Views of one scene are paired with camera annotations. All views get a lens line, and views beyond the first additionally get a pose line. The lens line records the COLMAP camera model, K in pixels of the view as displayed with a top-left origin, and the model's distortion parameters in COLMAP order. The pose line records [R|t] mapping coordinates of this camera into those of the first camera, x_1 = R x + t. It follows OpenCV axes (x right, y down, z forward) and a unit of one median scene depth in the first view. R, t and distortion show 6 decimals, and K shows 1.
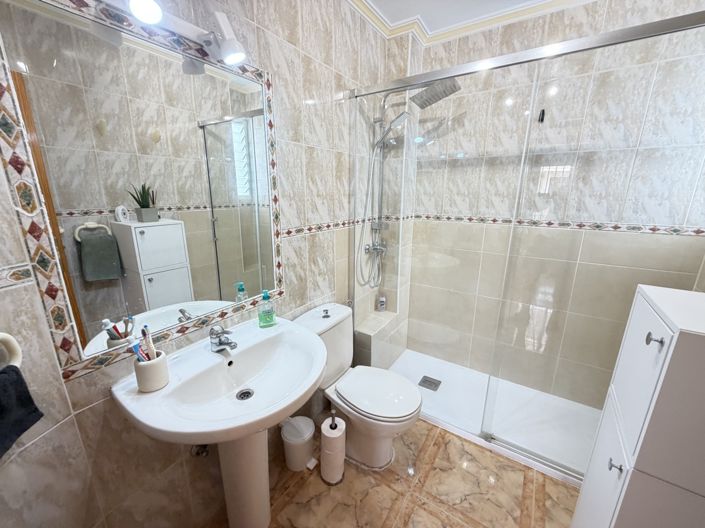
lens RADIAL K [[282.3, 0, 349.4], [0, 282.3, 264.2], [0, 0, 1]] dist [-0.000423, -0.000659]
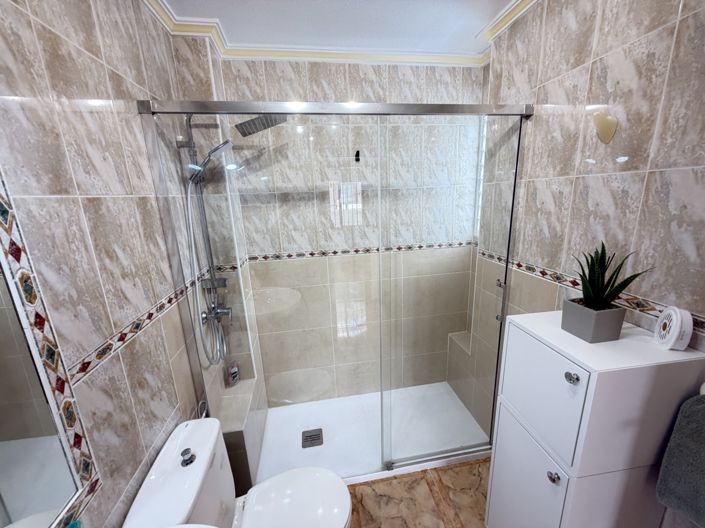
lens RADIAL K [[282.3, 0, 353.3], [0, 282.3, 265.2], [0, 0, 1]] dist [-0.000423, -0.000659]
pose [[0.728854, -0.197053, 0.655700, -0.128134], [0.211092, 0.975709, 0.058581, -0.178463], [-0.651316, 0.095716, 0.752745, 0.225996]]
